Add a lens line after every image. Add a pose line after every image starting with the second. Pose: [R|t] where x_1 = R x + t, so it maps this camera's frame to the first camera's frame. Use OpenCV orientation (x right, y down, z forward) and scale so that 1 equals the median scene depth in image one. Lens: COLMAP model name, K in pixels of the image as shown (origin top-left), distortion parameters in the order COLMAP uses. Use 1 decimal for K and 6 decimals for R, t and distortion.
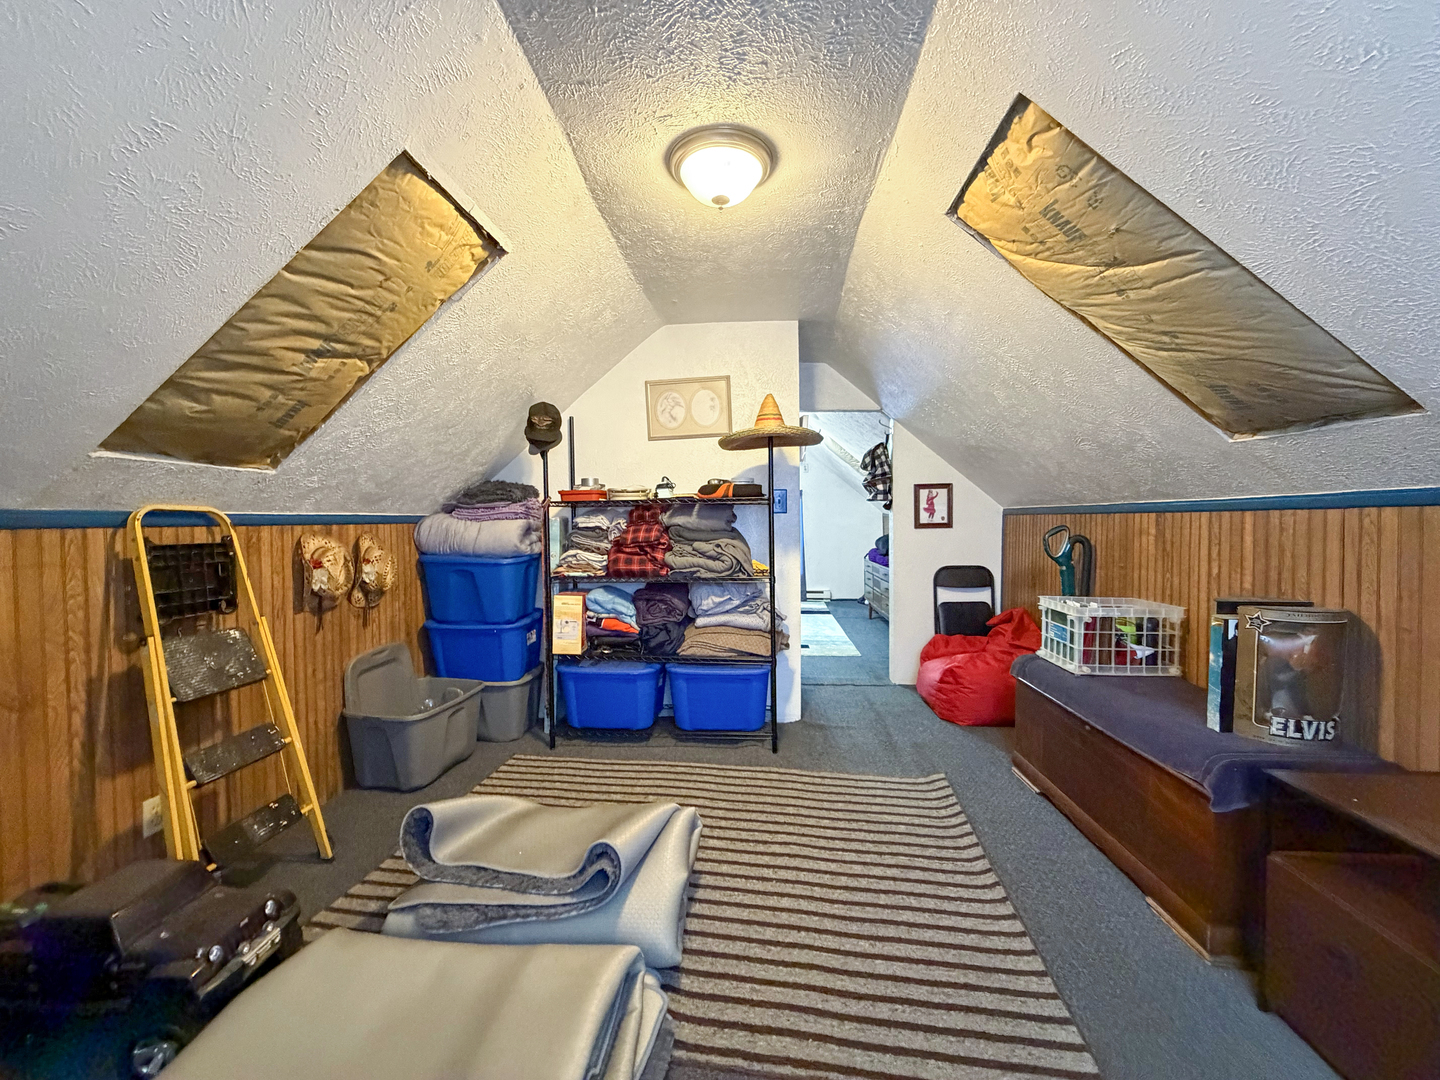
lens RADIAL K [[551.7, 0, 735.5], [0, 551.7, 530.8], [0, 0, 1]] dist [-0.000943, 0.000533]
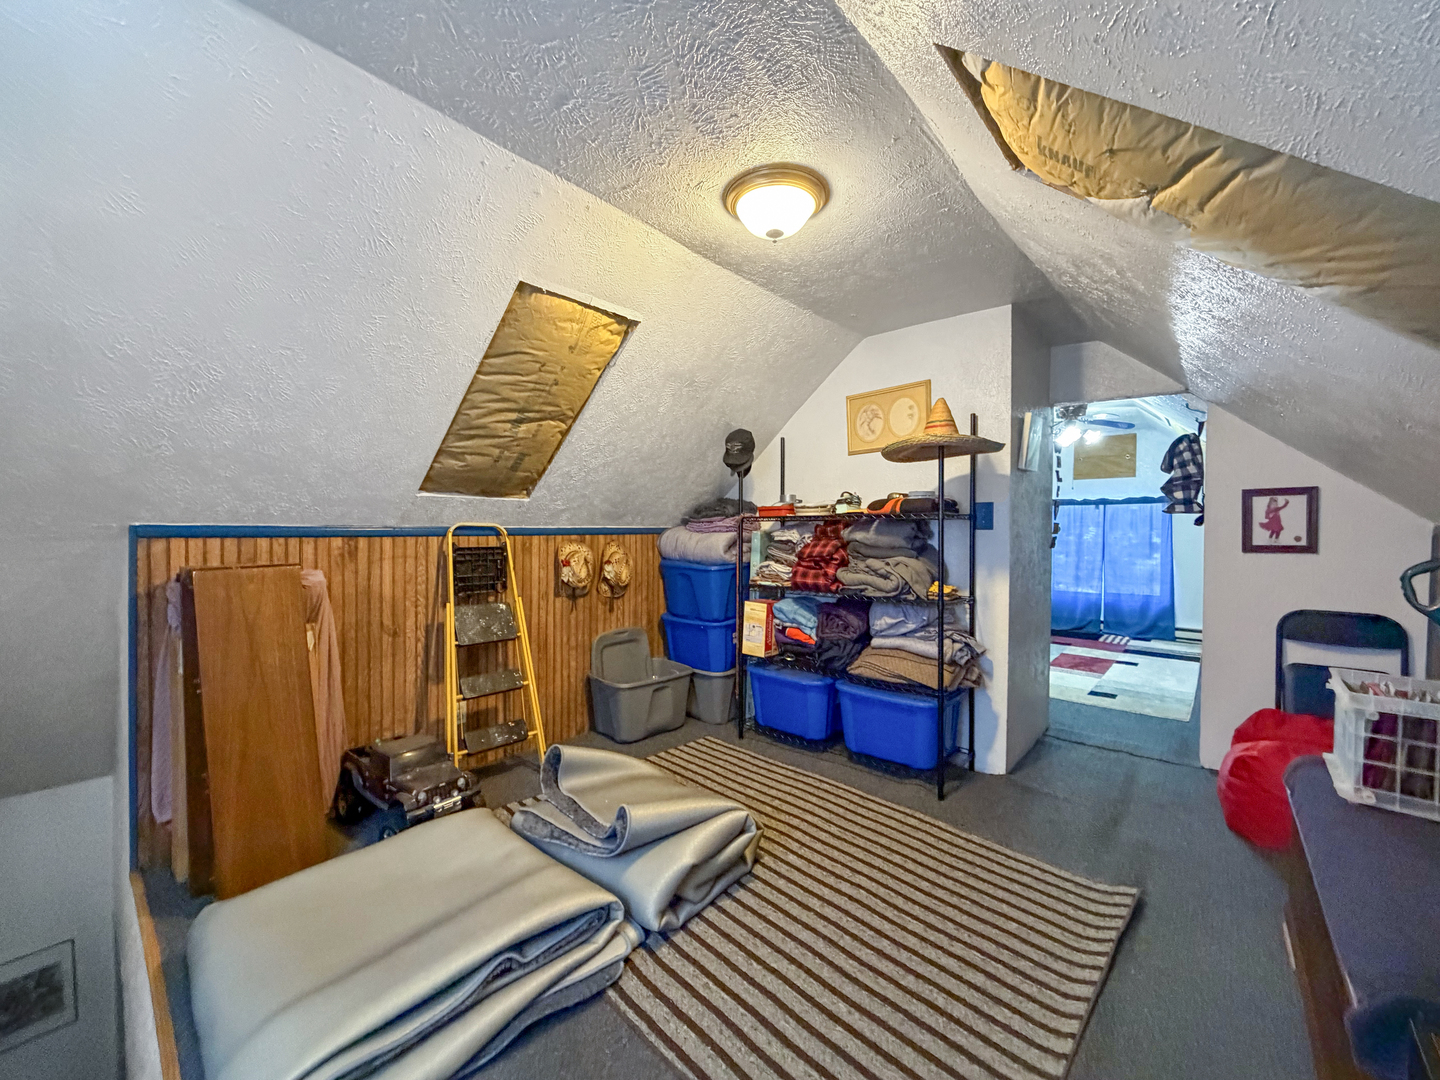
lens RADIAL K [[572.3, 0, 756.9], [0, 572.3, 529.2], [0, 0, 1]] dist [-0.000110, 0.000052]
pose [[0.815893, 0.014613, -0.578018, 0.418998], [-0.023859, 0.999680, -0.008405, -0.022420], [0.577710, 0.020649, 0.815981, 0.078642]]
